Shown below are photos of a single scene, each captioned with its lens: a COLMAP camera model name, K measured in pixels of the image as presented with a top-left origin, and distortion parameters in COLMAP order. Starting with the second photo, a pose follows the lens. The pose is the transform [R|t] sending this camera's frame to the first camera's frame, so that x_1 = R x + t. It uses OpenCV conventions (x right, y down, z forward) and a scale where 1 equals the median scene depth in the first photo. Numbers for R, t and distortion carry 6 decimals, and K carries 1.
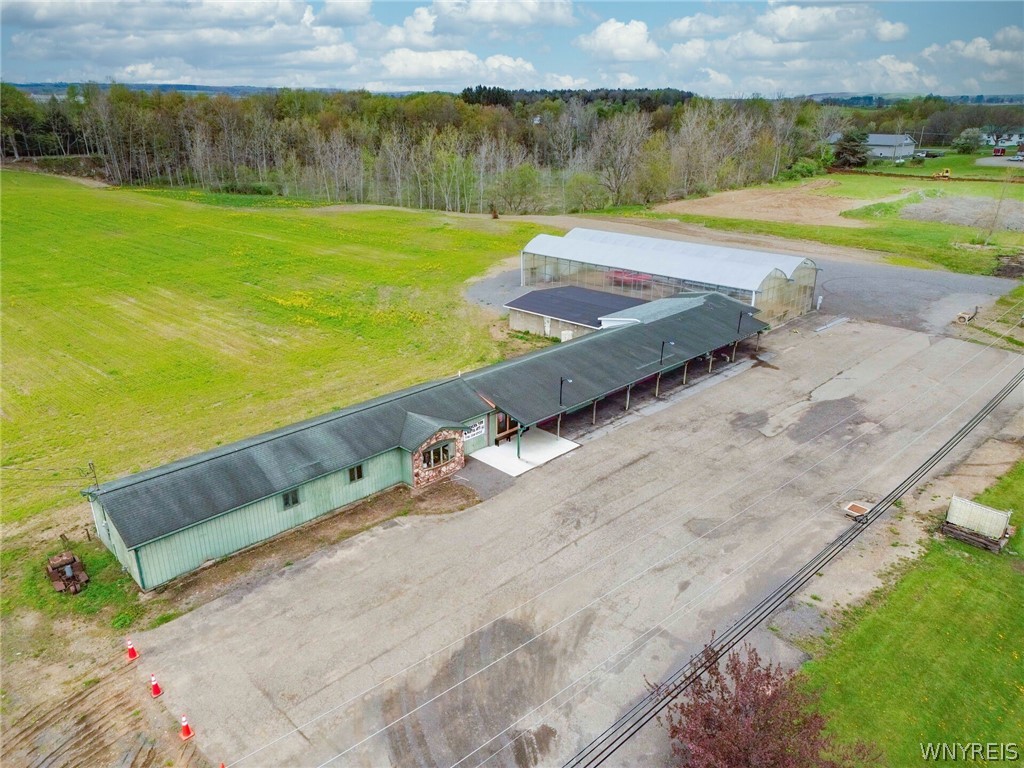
lens RADIAL K [[718.1, 0, 512.0], [0, 718.1, 384.0], [0, 0, 1]] dist [0.067388, -0.056821]
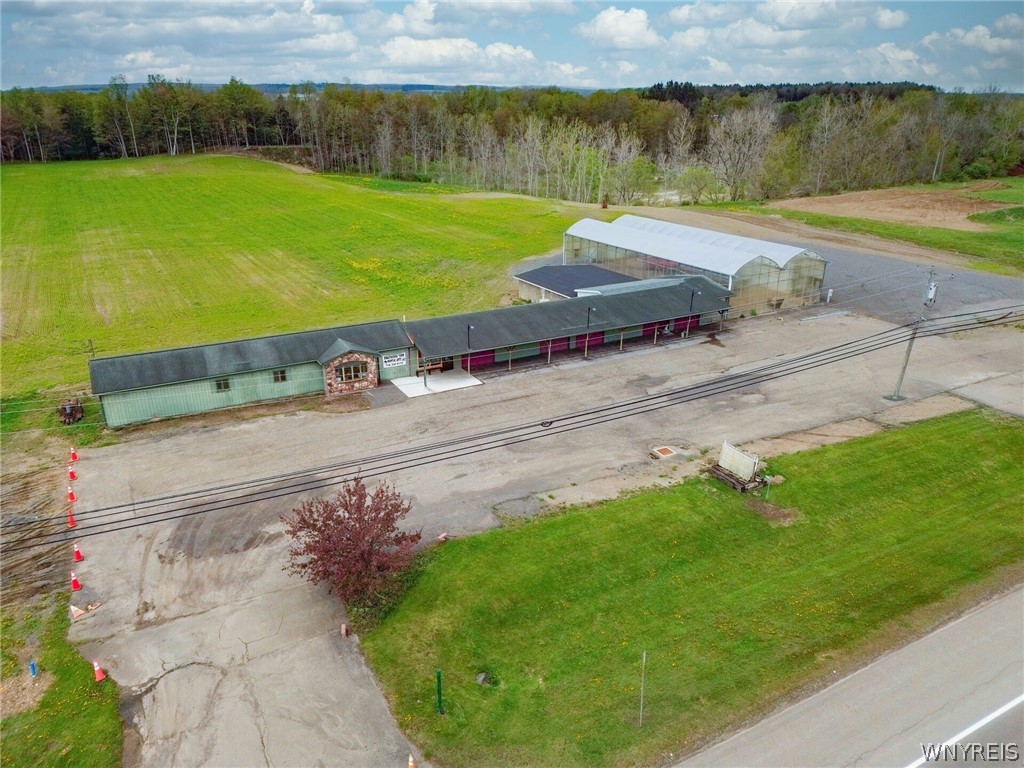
lens RADIAL K [[718.1, 0, 512.0], [0, 718.1, 384.0], [0, 0, 1]] dist [0.067388, -0.056821]
pose [[0.959558, 0.102848, -0.262050, 0.352636], [-0.101876, 0.994646, 0.017329, 0.047114], [0.262429, 0.010069, 0.964899, -0.109440]]
